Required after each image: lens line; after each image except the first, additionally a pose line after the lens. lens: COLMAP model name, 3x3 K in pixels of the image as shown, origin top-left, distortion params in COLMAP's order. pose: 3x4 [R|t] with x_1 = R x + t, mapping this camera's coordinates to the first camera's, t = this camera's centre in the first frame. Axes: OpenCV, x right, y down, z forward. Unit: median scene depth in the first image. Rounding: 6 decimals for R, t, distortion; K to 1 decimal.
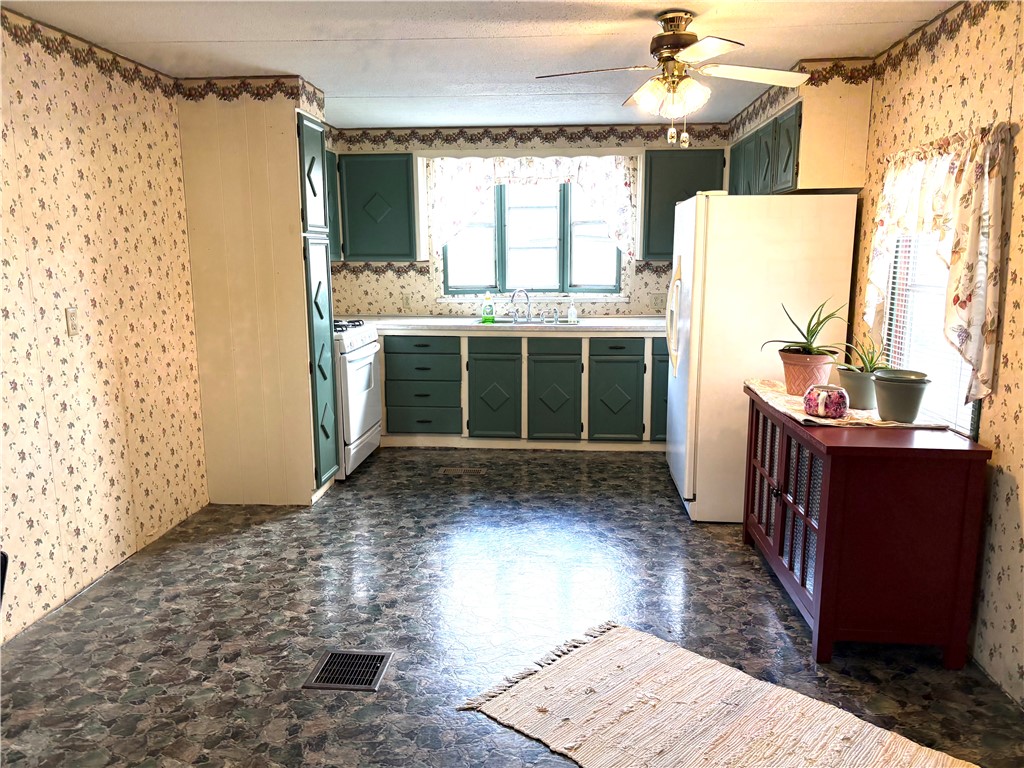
lens RADIAL K [[769.9, 0, 518.9], [0, 769.9, 395.0], [0, 0, 1]] dist [0.036787, -0.049622]
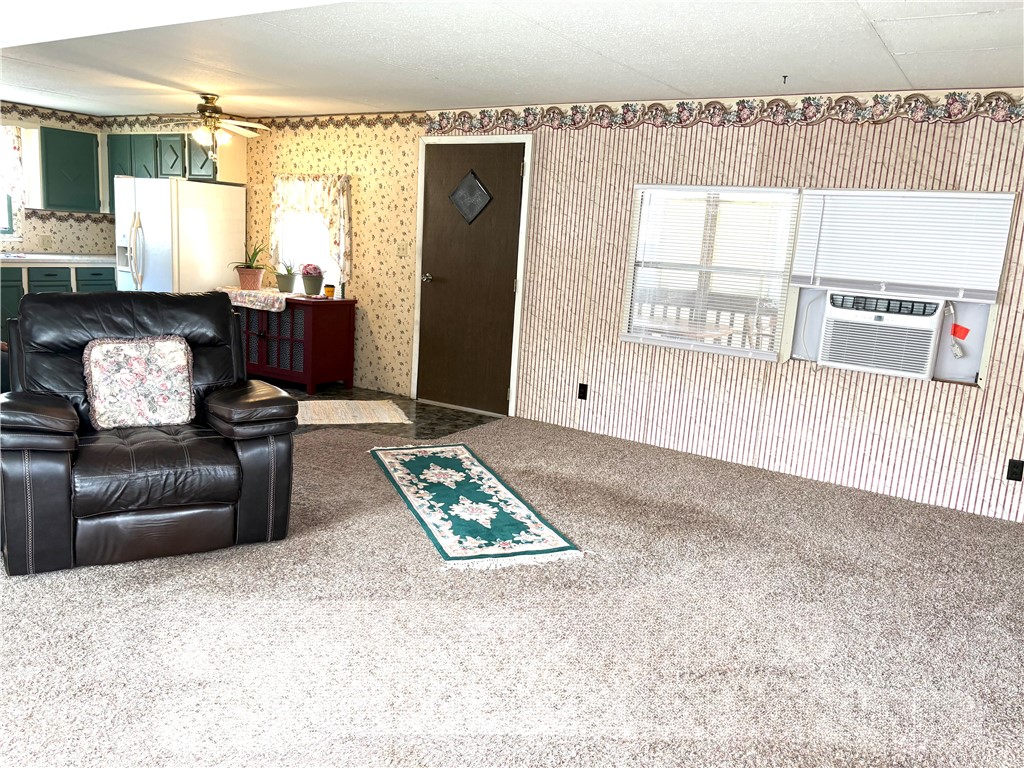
lens RADIAL K [[769.9, 0, 504.0], [0, 769.9, 383.0], [0, 0, 1]] dist [0.036787, -0.049622]
pose [[0.476241, -0.133272, 0.869157, -0.681444], [0.094301, 0.990488, 0.100206, 0.061872], [-0.874244, 0.034240, 0.484278, -0.326601]]
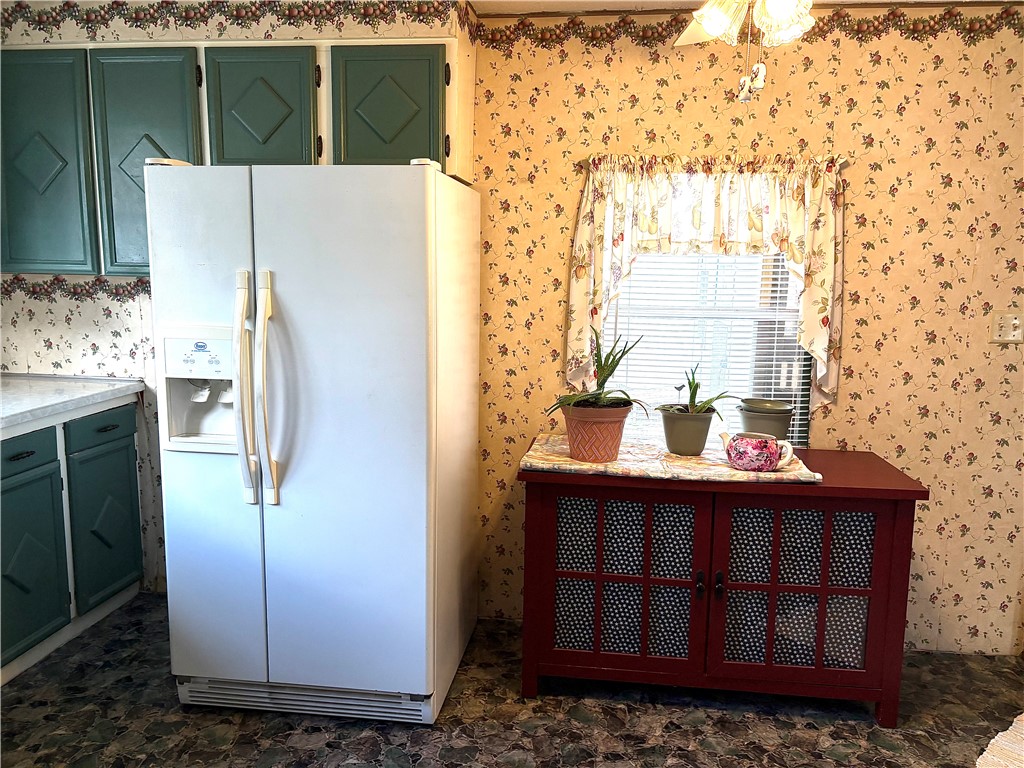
lens RADIAL K [[769.9, 0, 525.6], [0, 769.9, 390.3], [0, 0, 1]] dist [0.036787, -0.049622]
pose [[0.057965, -0.151696, 0.986726, -0.233275], [0.161054, 0.976862, 0.140718, -0.116496], [-0.985242, 0.150760, 0.081055, 0.635179]]
